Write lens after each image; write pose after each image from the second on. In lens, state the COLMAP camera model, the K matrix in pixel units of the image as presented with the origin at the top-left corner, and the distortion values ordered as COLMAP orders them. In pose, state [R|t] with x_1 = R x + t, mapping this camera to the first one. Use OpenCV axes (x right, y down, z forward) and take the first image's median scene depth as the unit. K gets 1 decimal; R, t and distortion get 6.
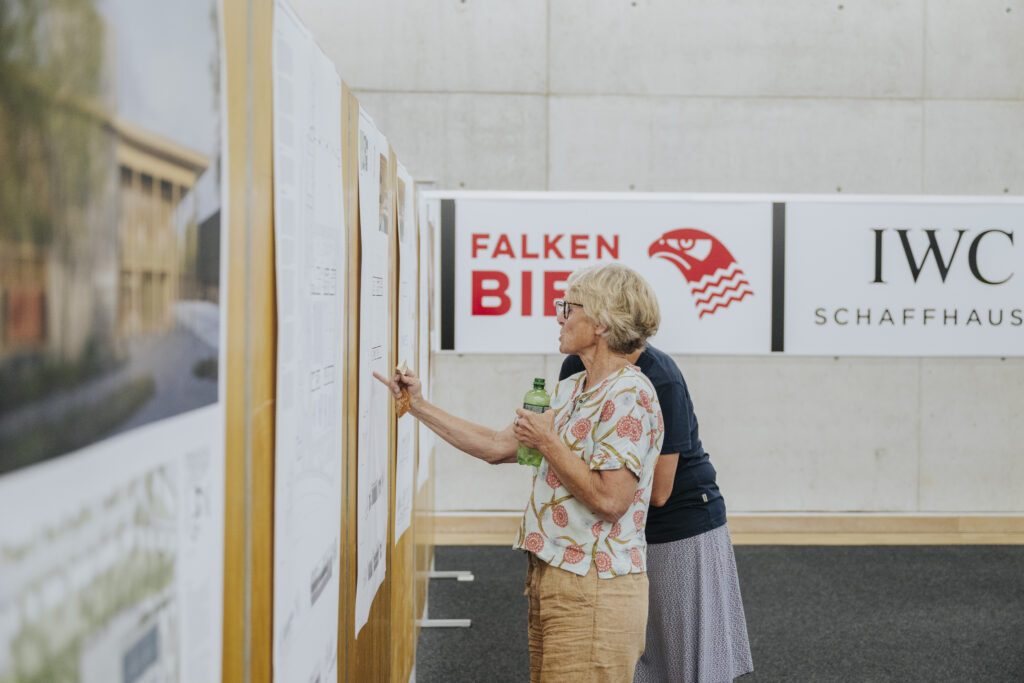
lens RADIAL K [[1393.1, 0, 512.0], [0, 1393.1, 341.5], [0, 0, 1]] dist [-0.018297, -0.035074]
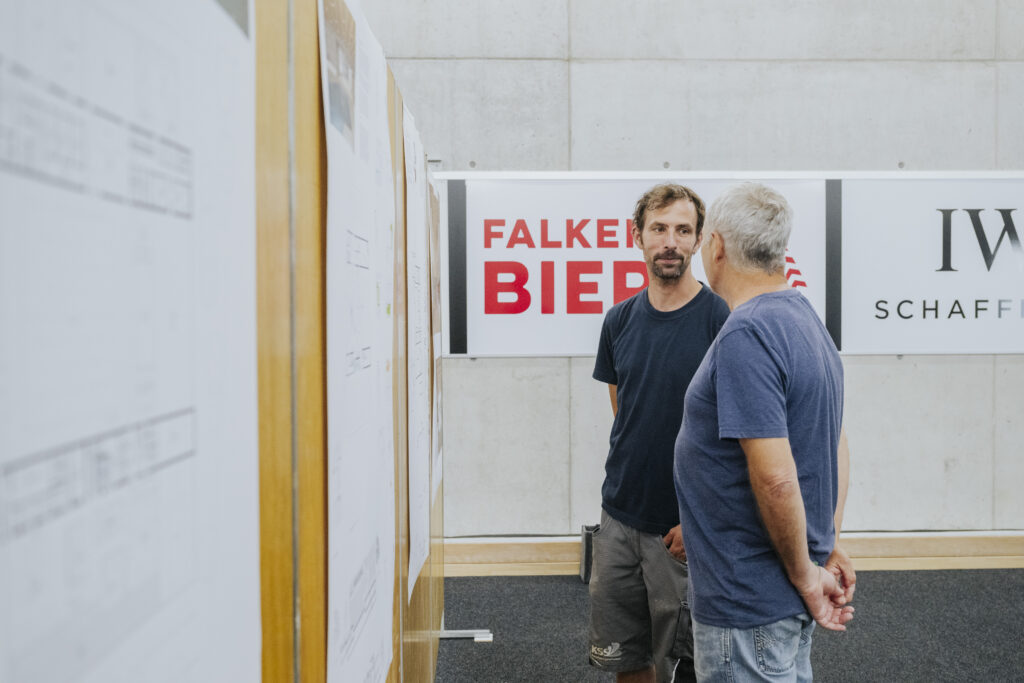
lens RADIAL K [[1142.7, 0, 512.0], [0, 1142.7, 341.5], [0, 0, 1]] dist [-0.012154, 0.006043]
pose [[0.999922, -0.012469, -0.000734, -0.011848], [0.012473, 0.999909, 0.005229, -0.004572], [0.000669, -0.005238, 0.999986, 0.280461]]
